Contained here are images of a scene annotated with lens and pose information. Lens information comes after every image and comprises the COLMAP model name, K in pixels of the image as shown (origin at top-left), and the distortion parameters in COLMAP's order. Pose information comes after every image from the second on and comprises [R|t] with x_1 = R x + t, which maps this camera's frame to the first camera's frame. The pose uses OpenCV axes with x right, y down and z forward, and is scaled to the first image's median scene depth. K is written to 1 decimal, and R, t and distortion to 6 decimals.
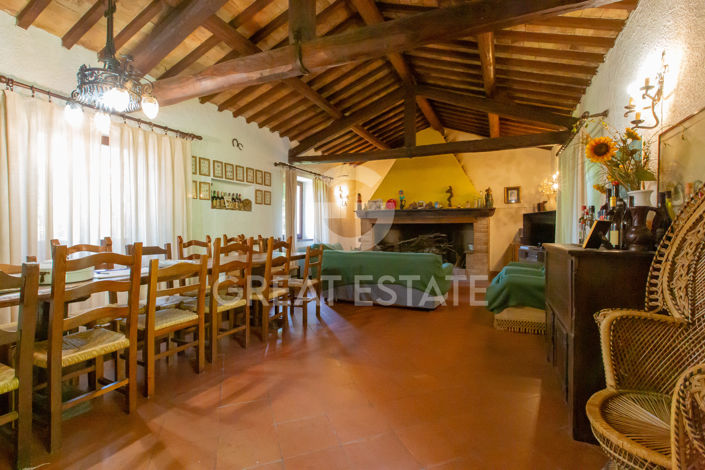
lens RADIAL K [[320.2, 0, 352.1], [0, 320.2, 232.7], [0, 0, 1]] dist [0.002285, 0.000947]
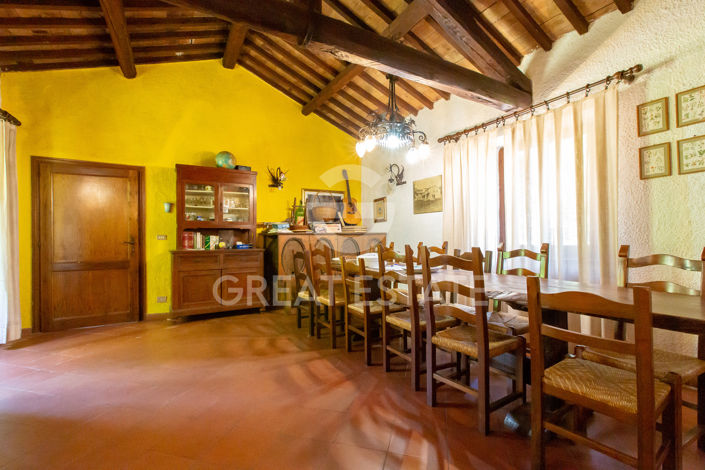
lens RADIAL K [[320.2, 0, 340.1], [0, 320.2, 233.2], [0, 0, 1]] dist [0.002285, 0.000947]
pose [[-0.583203, -0.002168, -0.812323, 0.480060], [-0.000951, 0.999998, -0.001986, -0.015313], [0.812326, -0.000386, -0.583204, 1.563060]]
